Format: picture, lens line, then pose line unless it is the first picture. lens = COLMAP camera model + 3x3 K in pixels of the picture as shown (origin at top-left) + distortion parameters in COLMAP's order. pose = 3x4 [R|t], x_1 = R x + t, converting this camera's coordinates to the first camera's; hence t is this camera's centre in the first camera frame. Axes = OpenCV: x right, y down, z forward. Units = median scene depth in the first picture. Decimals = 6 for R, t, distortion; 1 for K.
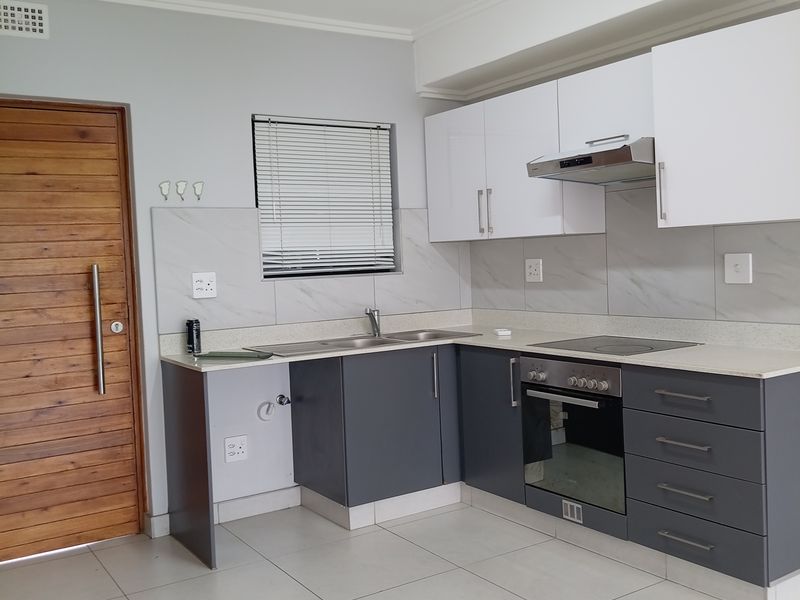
lens RADIAL K [[809.8, 0, 400.0], [0, 809.8, 300.0], [0, 0, 1]] dist [0.060940, -0.170137]
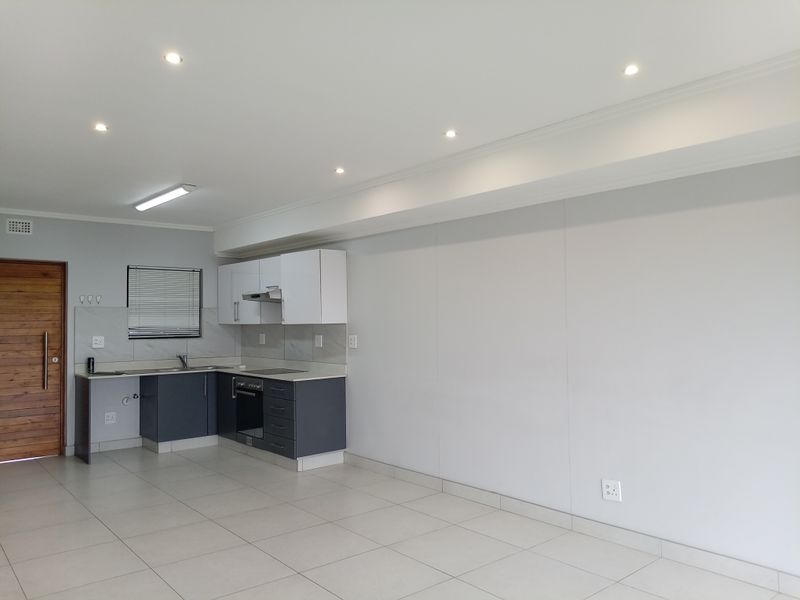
lens RADIAL K [[593.7, 0, 400.0], [0, 593.7, 300.0], [0, 0, 1]] dist [-0.001408, -0.047401]
pose [[0.990693, 0.033638, 0.131897, 0.371652], [-0.021282, 0.995345, -0.093992, 0.002071], [-0.134445, 0.090310, 0.986797, -0.741464]]
